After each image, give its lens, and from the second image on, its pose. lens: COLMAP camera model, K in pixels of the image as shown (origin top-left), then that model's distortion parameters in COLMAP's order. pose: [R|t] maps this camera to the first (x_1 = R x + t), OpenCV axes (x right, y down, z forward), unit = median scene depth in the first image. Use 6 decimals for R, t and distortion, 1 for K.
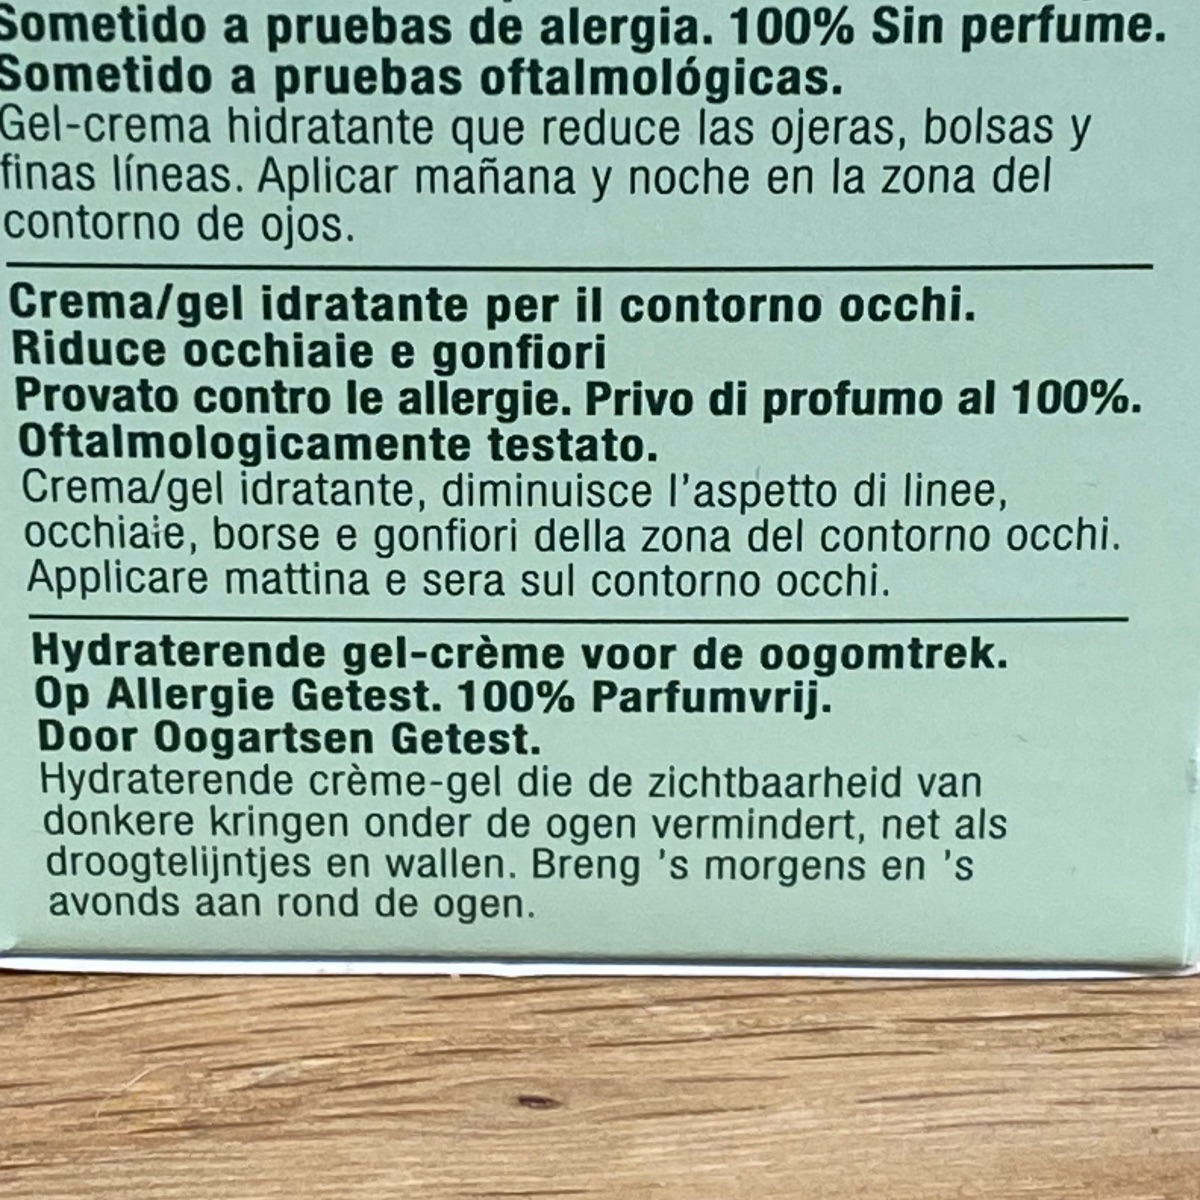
lens RADIAL K [[4923.9, 0, 595.1], [0, 4923.9, 600.1], [0, 0, 1]] dist [0.216820, 0.000000]
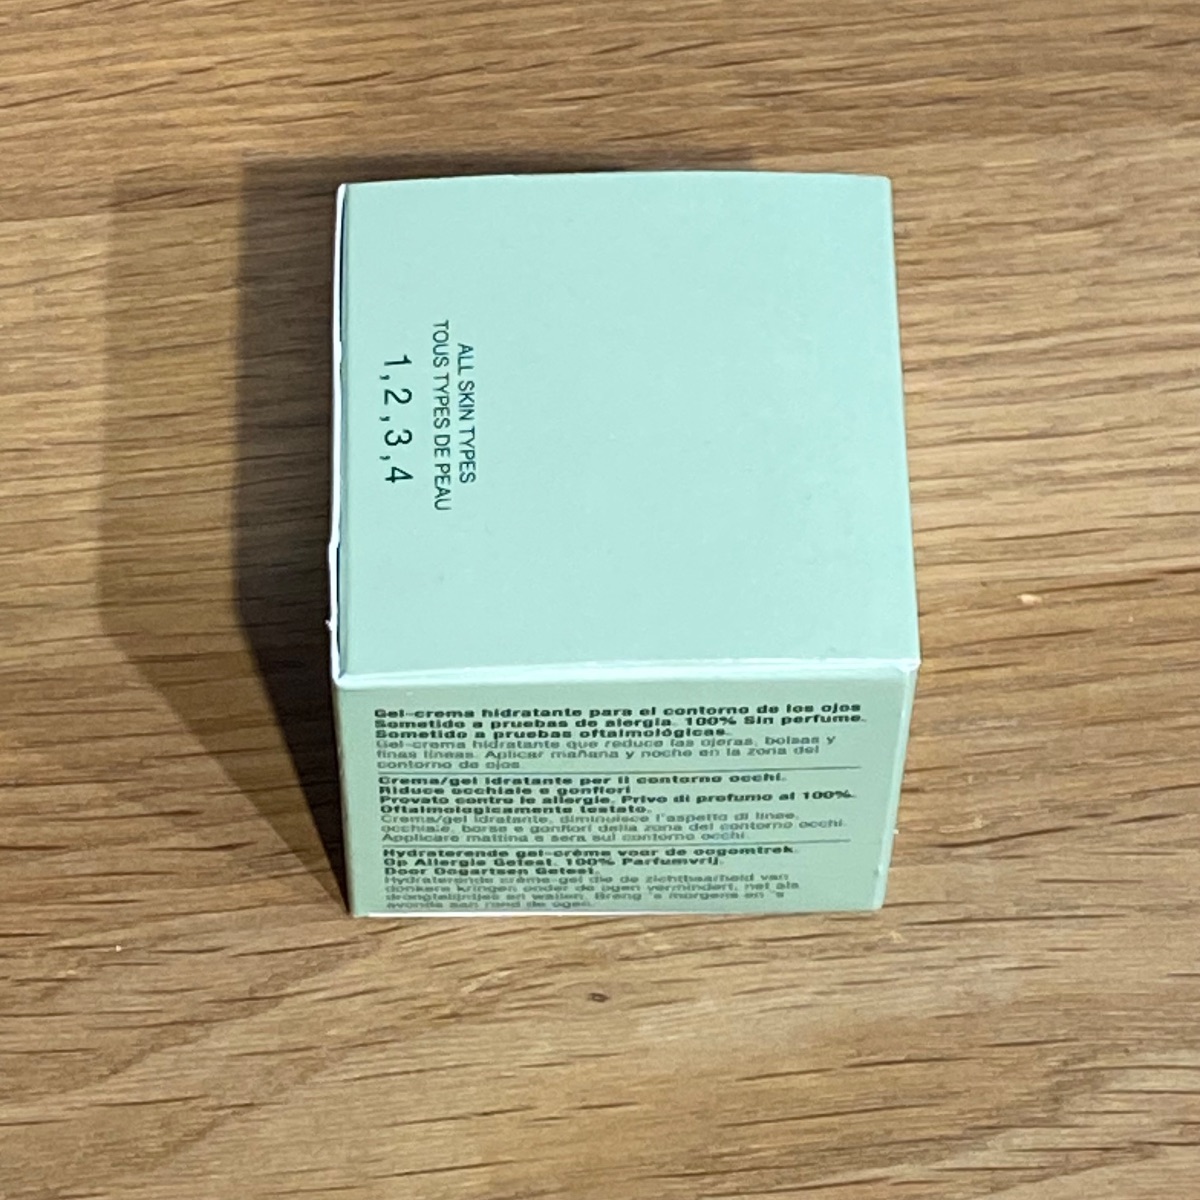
lens RADIAL K [[4923.9, 0, 604.3], [0, 4923.9, 603.8], [0, 0, 1]] dist [0.216820, 0.000000]
pose [[0.999708, -0.012910, 0.020411, -0.055405], [0.000189, 0.849295, 0.527919, -1.326776], [-0.024151, -0.527761, 0.849050, -0.927670]]
